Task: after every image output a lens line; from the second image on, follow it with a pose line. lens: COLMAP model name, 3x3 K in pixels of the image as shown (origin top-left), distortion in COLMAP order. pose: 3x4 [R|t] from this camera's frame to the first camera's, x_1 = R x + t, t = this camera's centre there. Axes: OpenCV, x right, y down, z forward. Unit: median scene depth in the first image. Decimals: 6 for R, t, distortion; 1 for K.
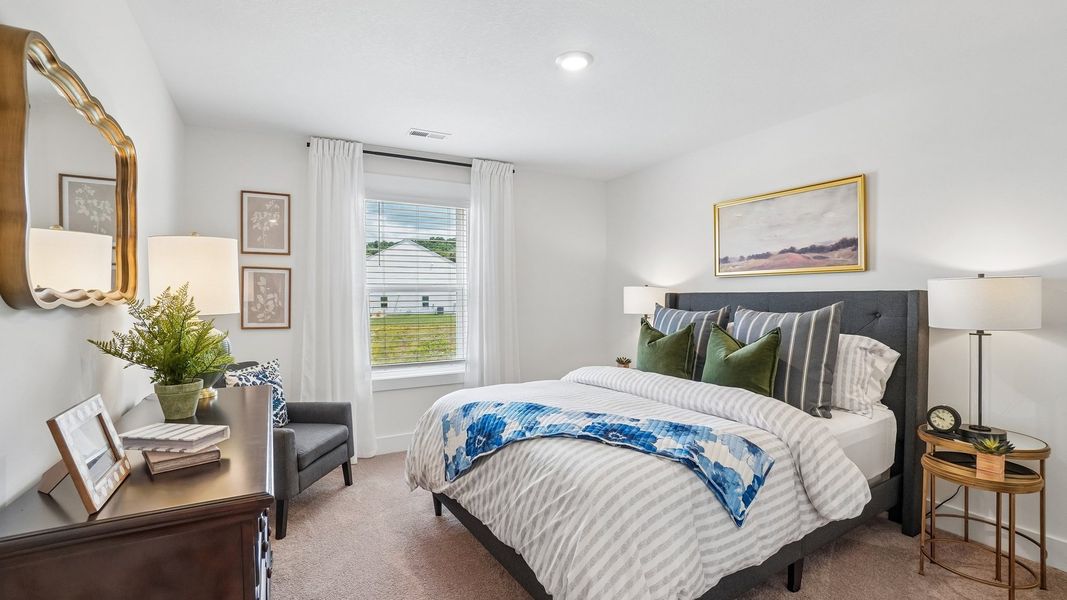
lens RADIAL K [[469.0, 0, 536.1], [0, 469.0, 312.3], [0, 0, 1]] dist [-0.058108, 0.020771]
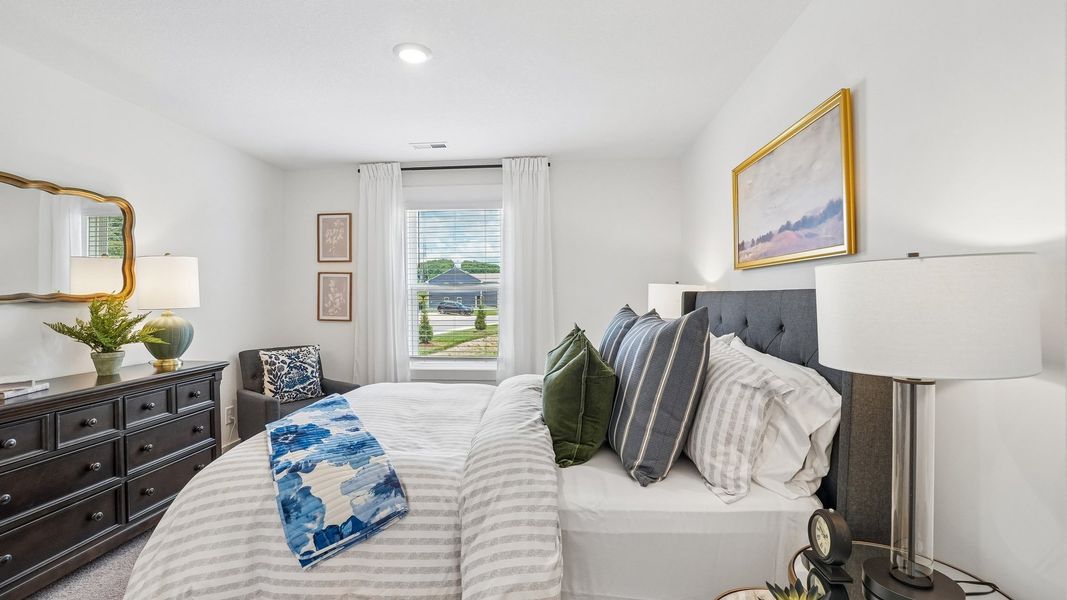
lens RADIAL K [[469.0, 0, 536.1], [0, 469.0, 312.3], [0, 0, 1]] dist [-0.058108, 0.020771]
pose [[0.829697, 0.022606, -0.557756, 0.679539], [-0.019985, 0.999742, 0.010791, -0.014824], [0.557856, 0.002194, 0.829935, 0.285153]]
